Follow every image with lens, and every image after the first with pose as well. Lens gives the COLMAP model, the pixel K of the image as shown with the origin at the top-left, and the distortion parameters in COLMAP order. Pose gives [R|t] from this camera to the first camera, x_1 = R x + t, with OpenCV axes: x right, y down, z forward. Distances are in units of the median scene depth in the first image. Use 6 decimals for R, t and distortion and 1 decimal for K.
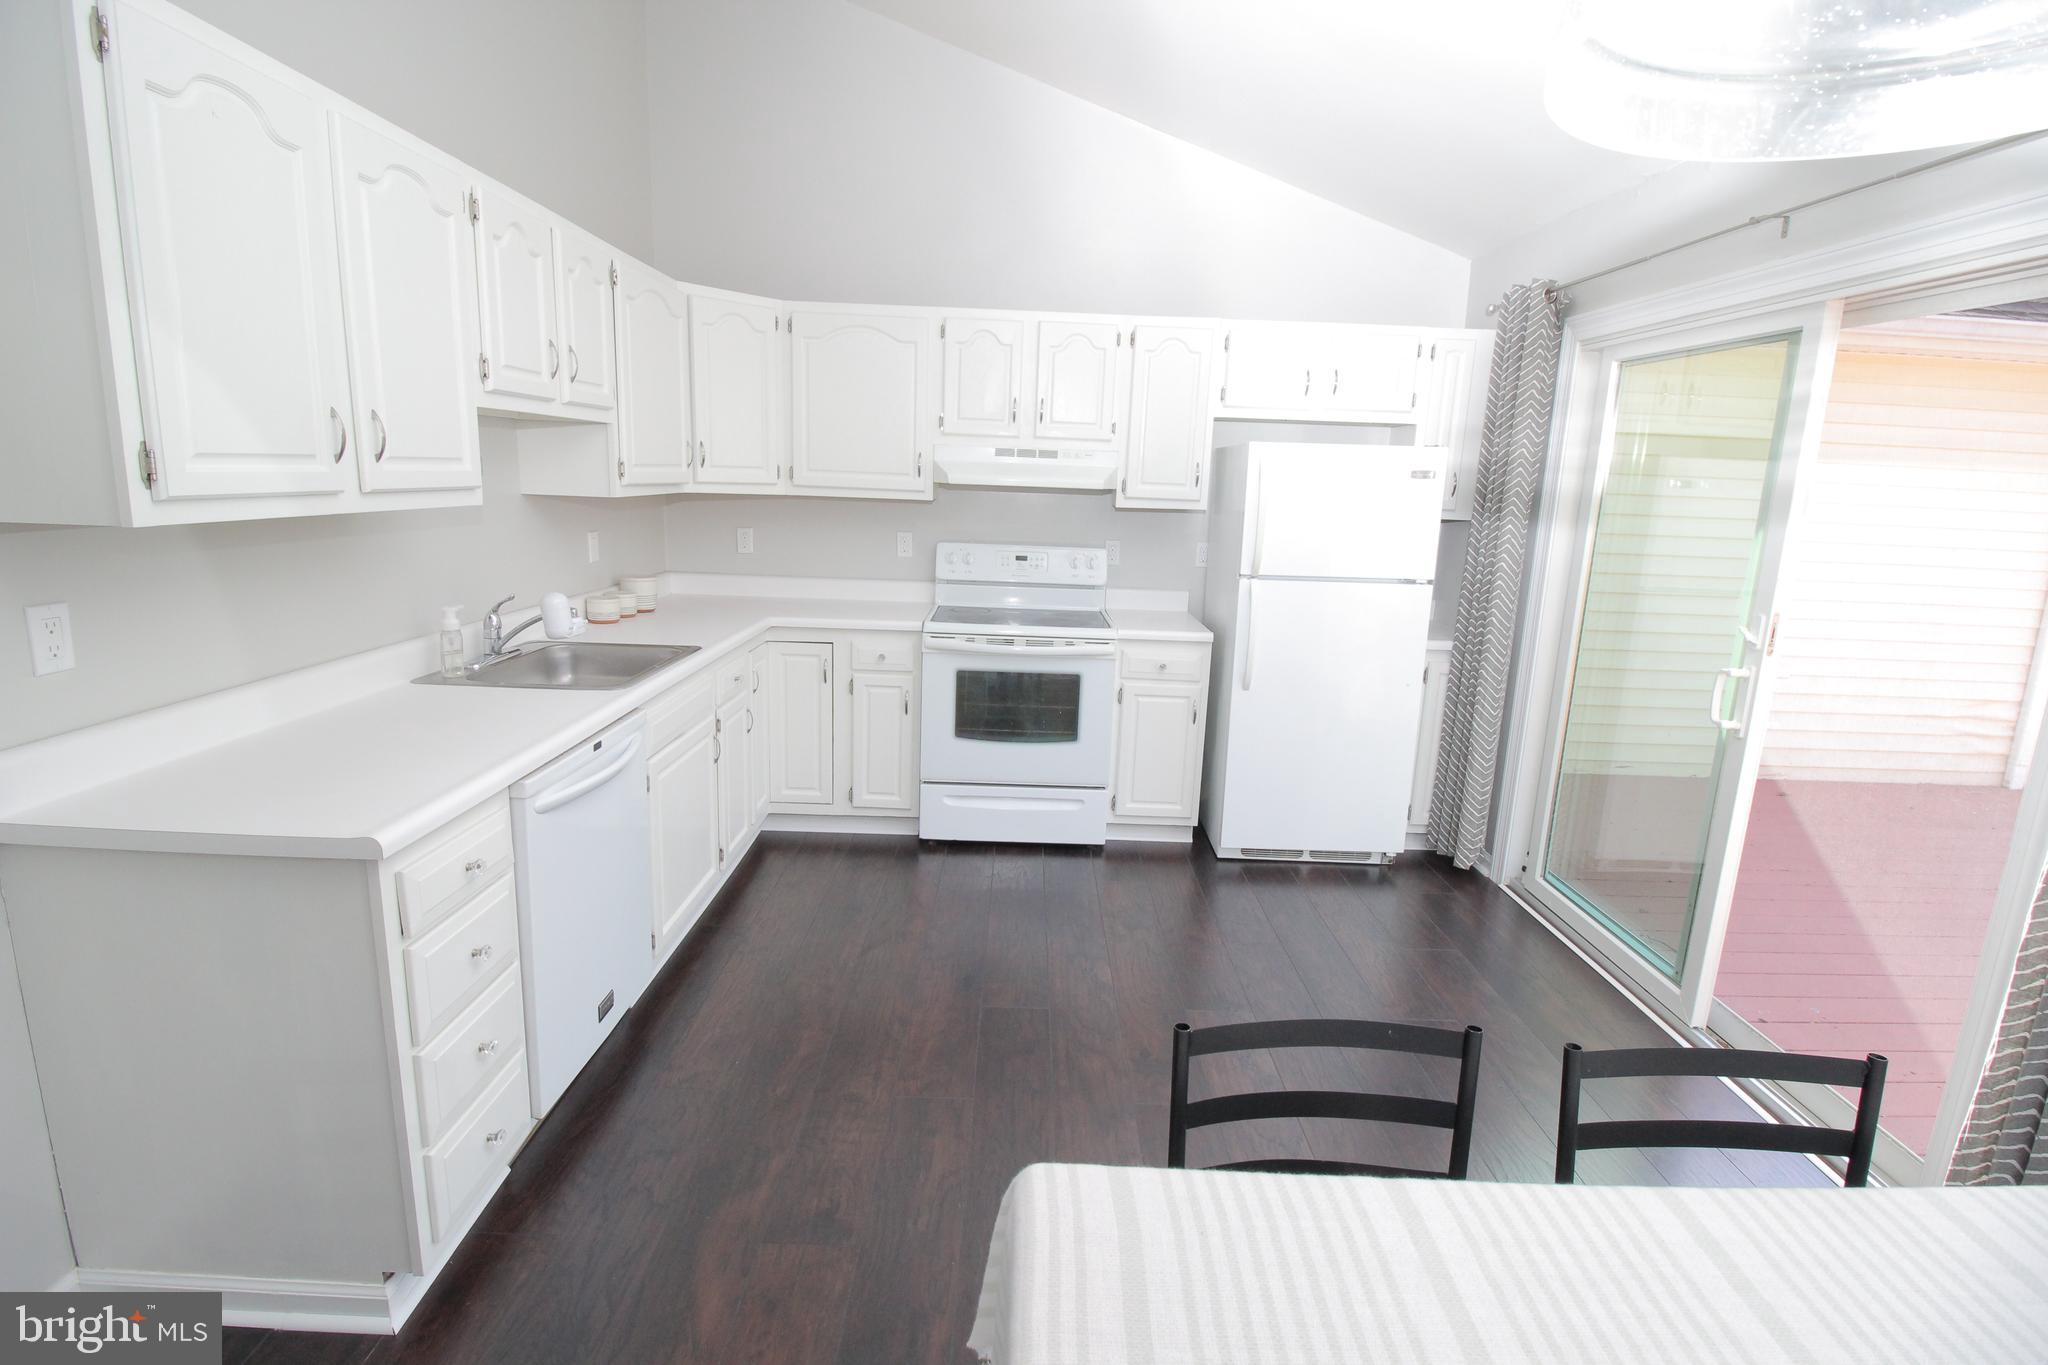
lens RADIAL K [[941.9, 0, 1031.2], [0, 941.9, 660.9], [0, 0, 1]] dist [-0.000352, -0.014173]
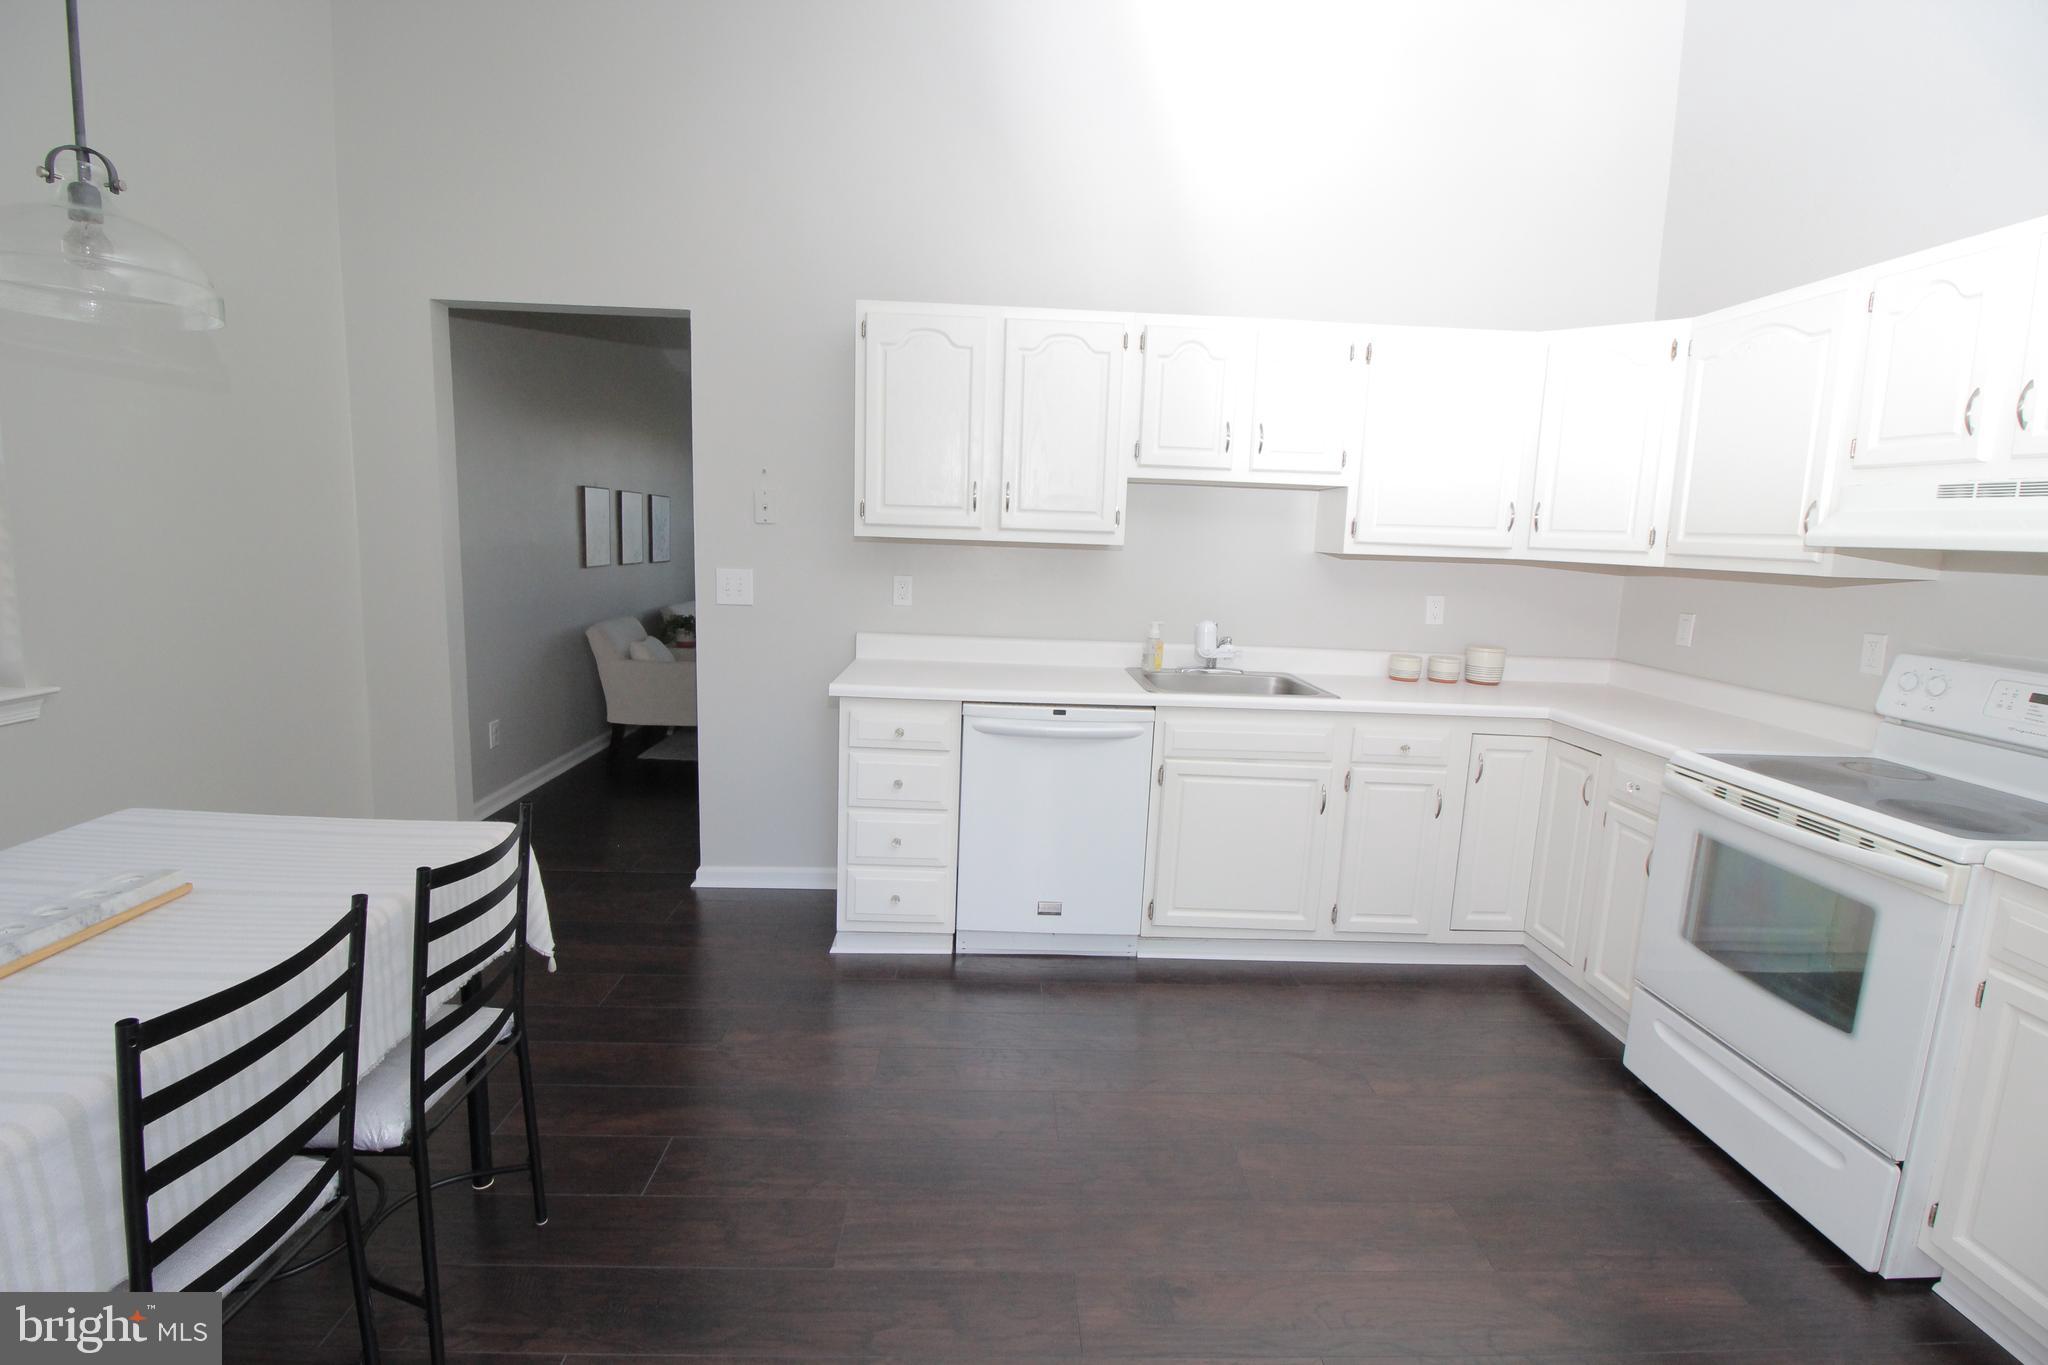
lens RADIAL K [[930.8, 0, 1027.7], [0, 930.8, 668.1], [0, 0, 1]] dist [-0.009990, -0.010253]
pose [[0.035335, 0.107319, -0.993597, 0.499711], [-0.229641, 0.968486, 0.096440, -0.052678], [0.972634, 0.224763, 0.058866, 0.490273]]
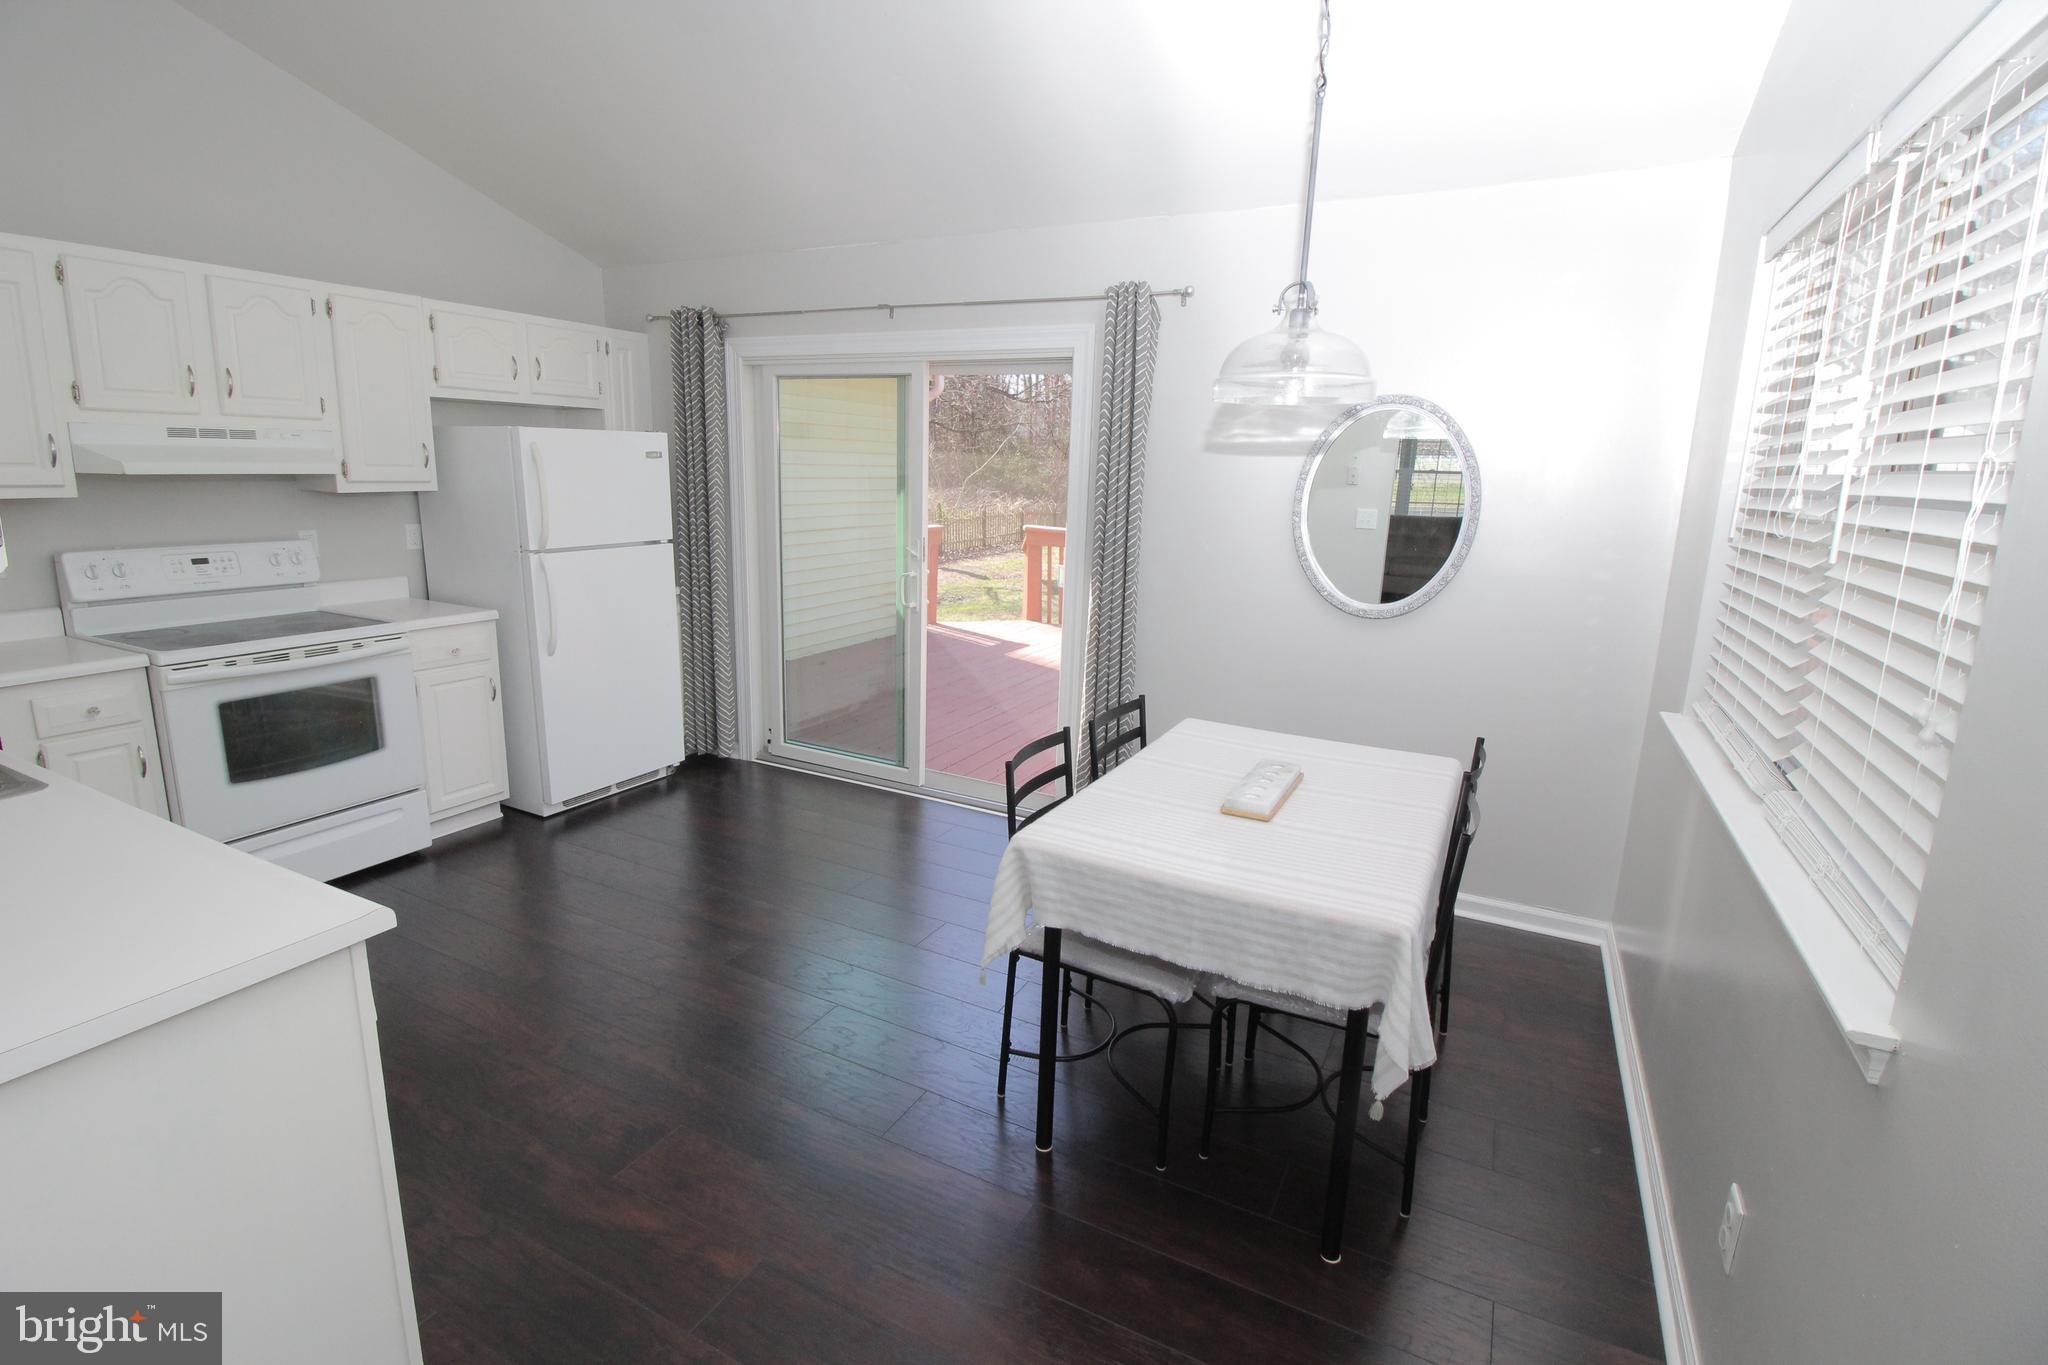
lens RADIAL K [[943.0, 0, 1028.8], [0, 943.0, 666.2], [0, 0, 1]] dist [0.001412, -0.013934]
pose [[0.459694, -0.207115, 0.863588, -0.441839], [0.159496, 0.975868, 0.149143, -0.030304], [-0.873638, 0.069179, 0.481634, -0.007259]]
